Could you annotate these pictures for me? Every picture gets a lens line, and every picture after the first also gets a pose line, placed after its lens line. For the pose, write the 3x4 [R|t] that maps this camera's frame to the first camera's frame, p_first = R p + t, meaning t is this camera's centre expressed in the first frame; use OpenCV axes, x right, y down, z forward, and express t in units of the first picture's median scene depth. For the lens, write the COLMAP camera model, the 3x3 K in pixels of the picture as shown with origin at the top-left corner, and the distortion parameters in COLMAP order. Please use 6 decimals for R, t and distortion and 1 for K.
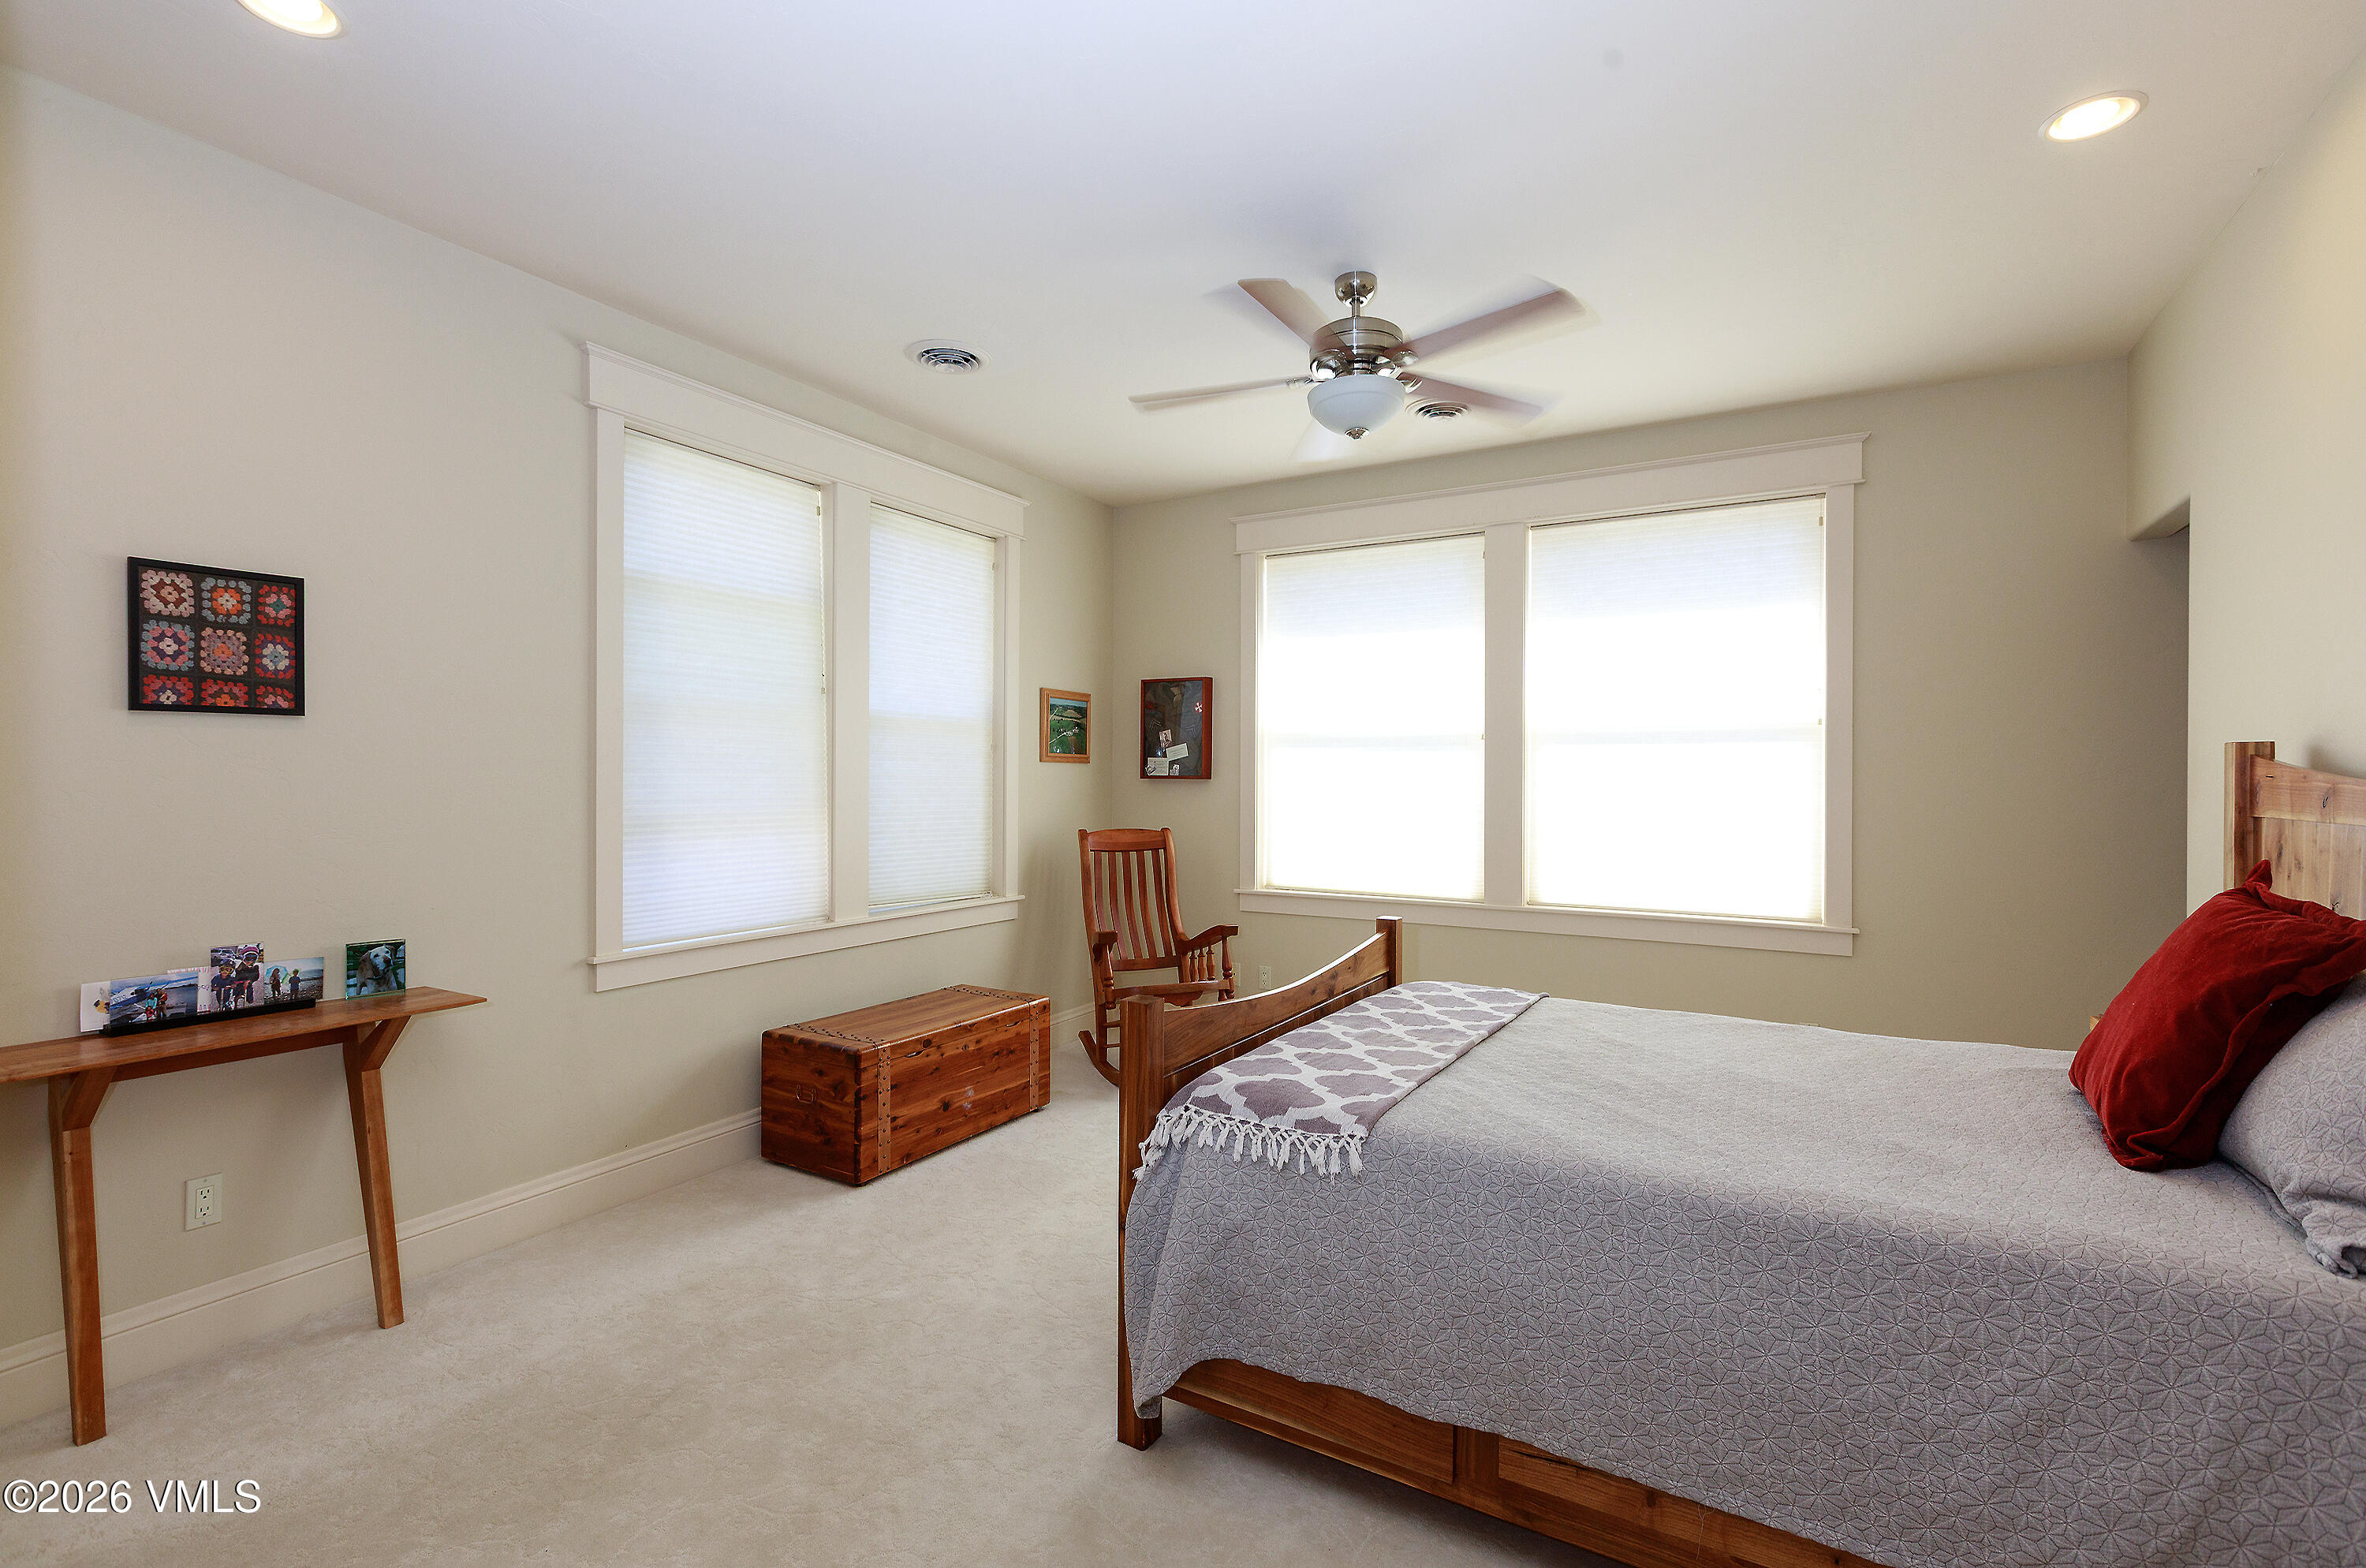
lens RADIAL K [[1066.9, 0, 1192.4], [0, 1066.9, 785.4], [0, 0, 1]] dist [0.001737, 0.000447]
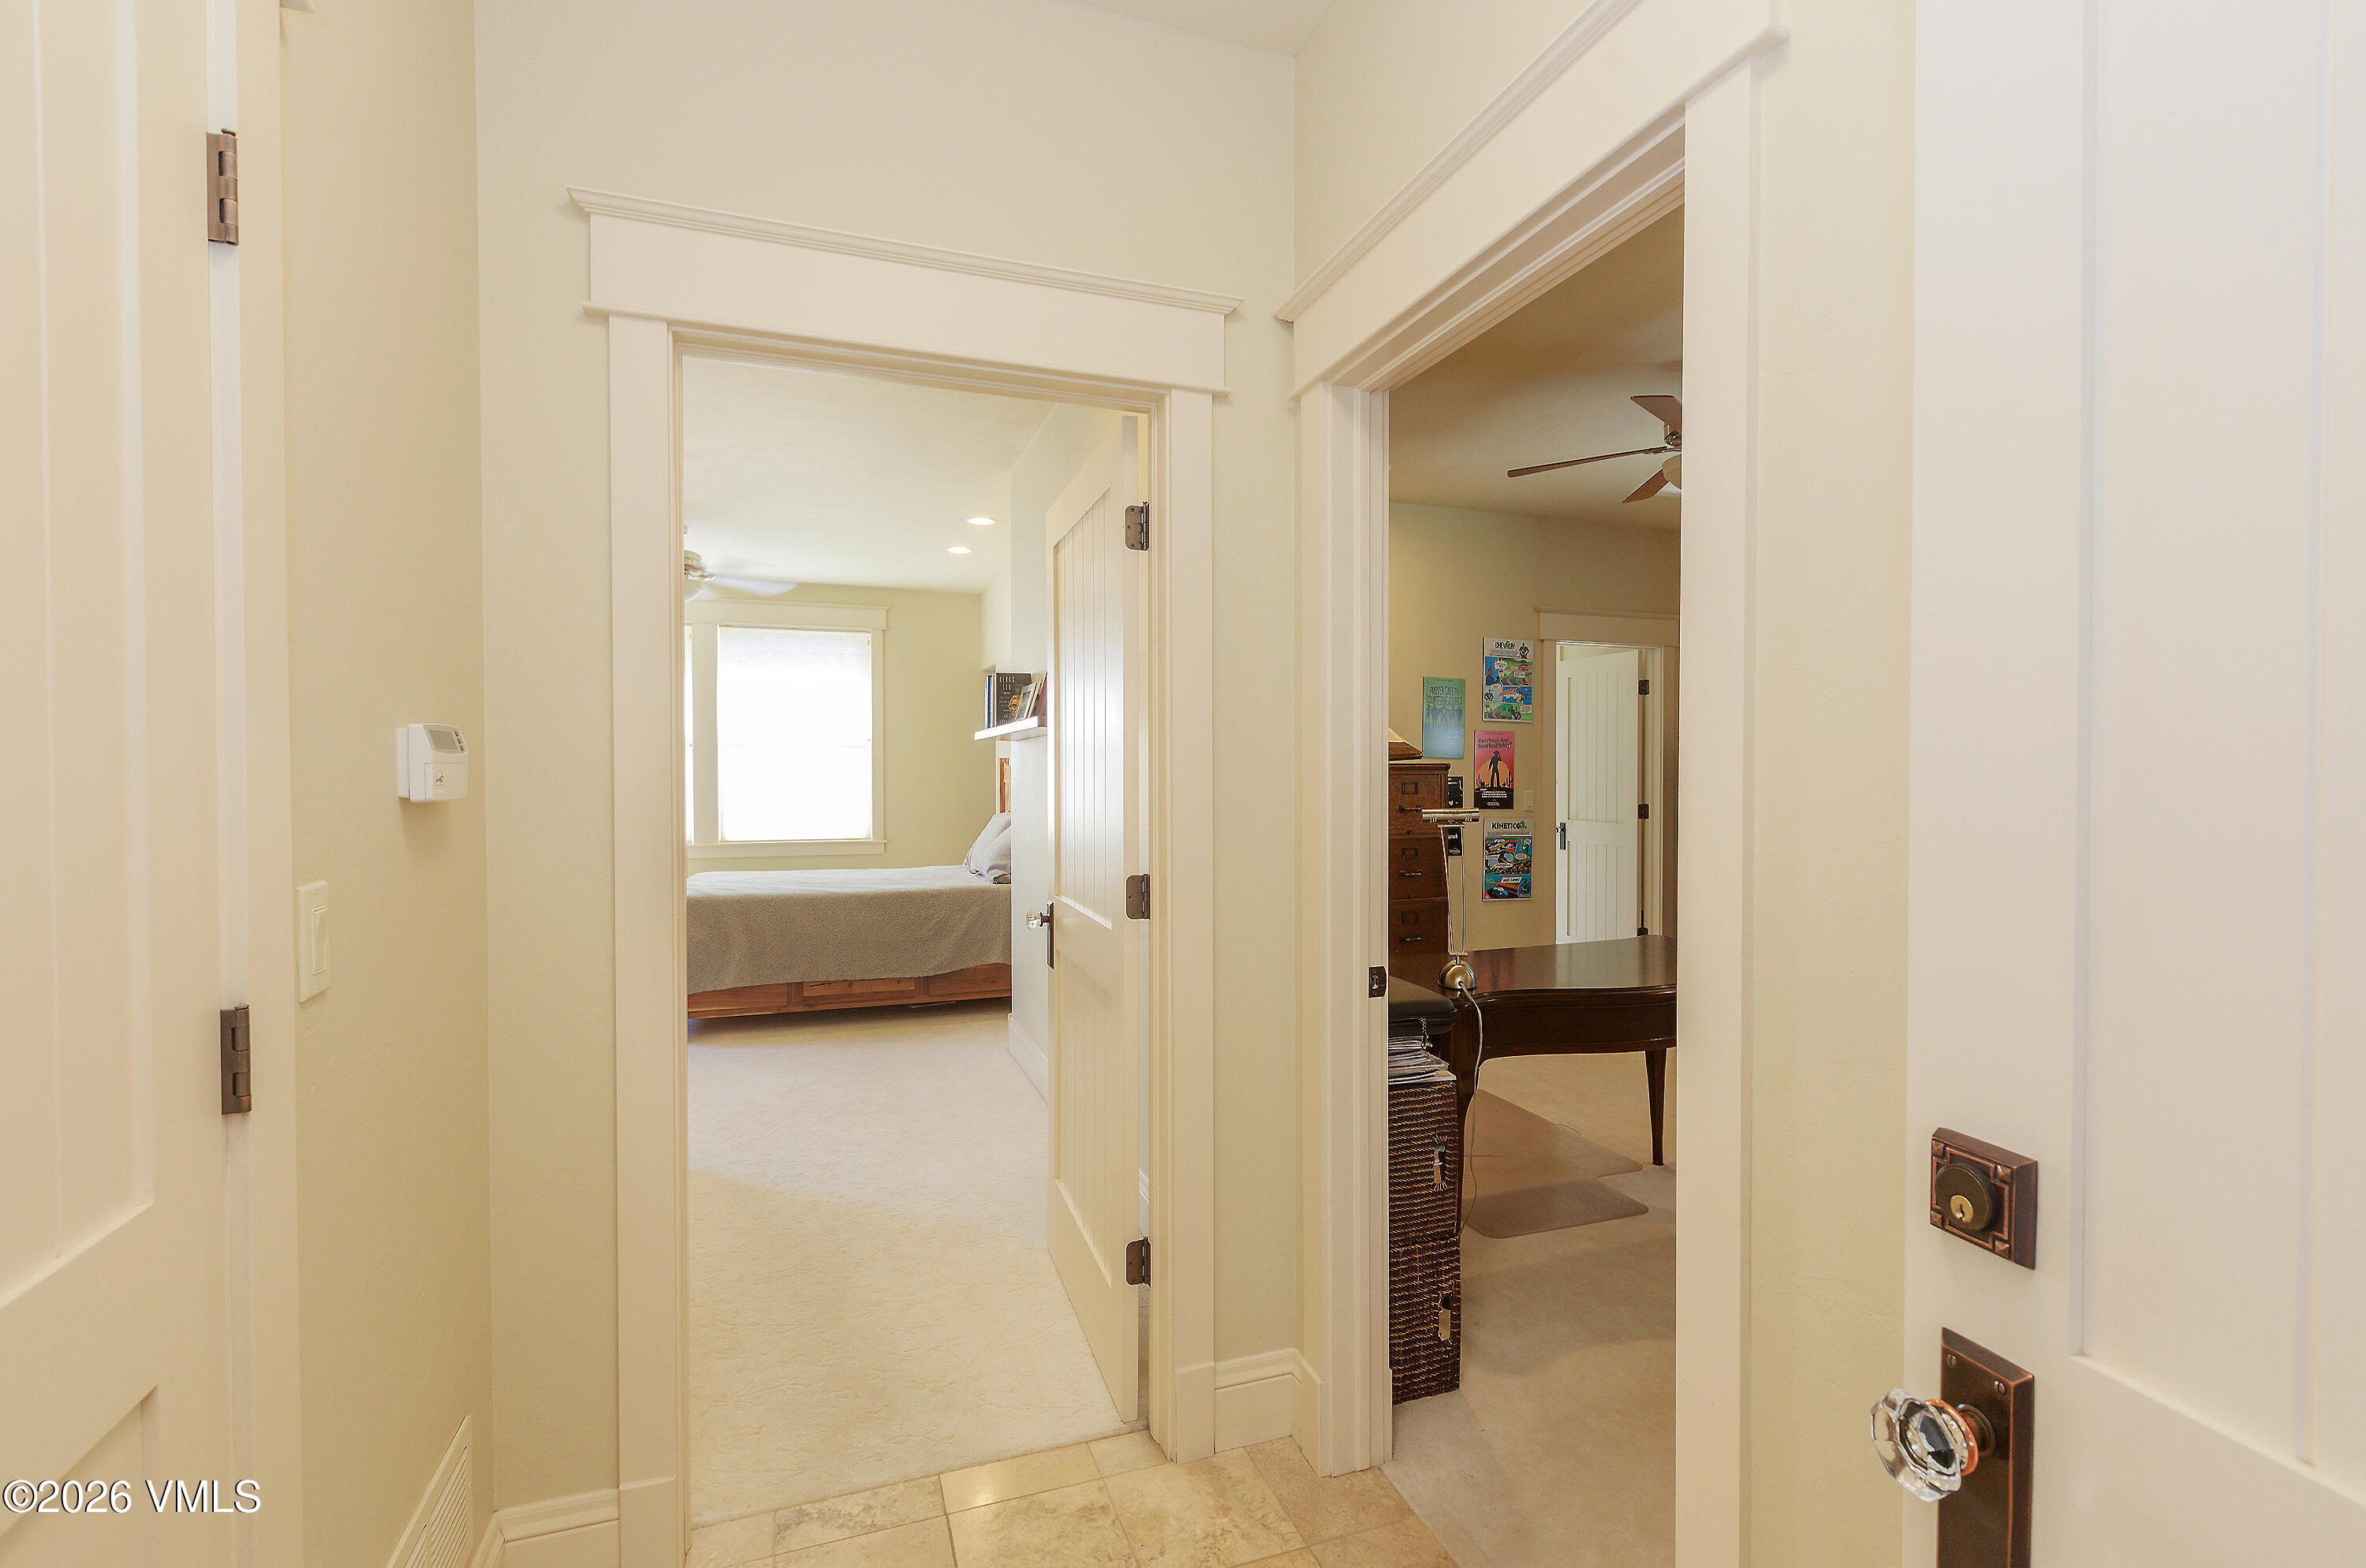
lens RADIAL K [[1066.9, 0, 1192.4], [0, 1066.9, 785.4], [0, 0, 1]] dist [0.001737, 0.000447]
pose [[0.650355, -0.019168, 0.759389, -0.600010], [0.007119, 0.999791, 0.019140, -0.007404], [-0.759597, -0.007042, 0.650355, -0.851887]]
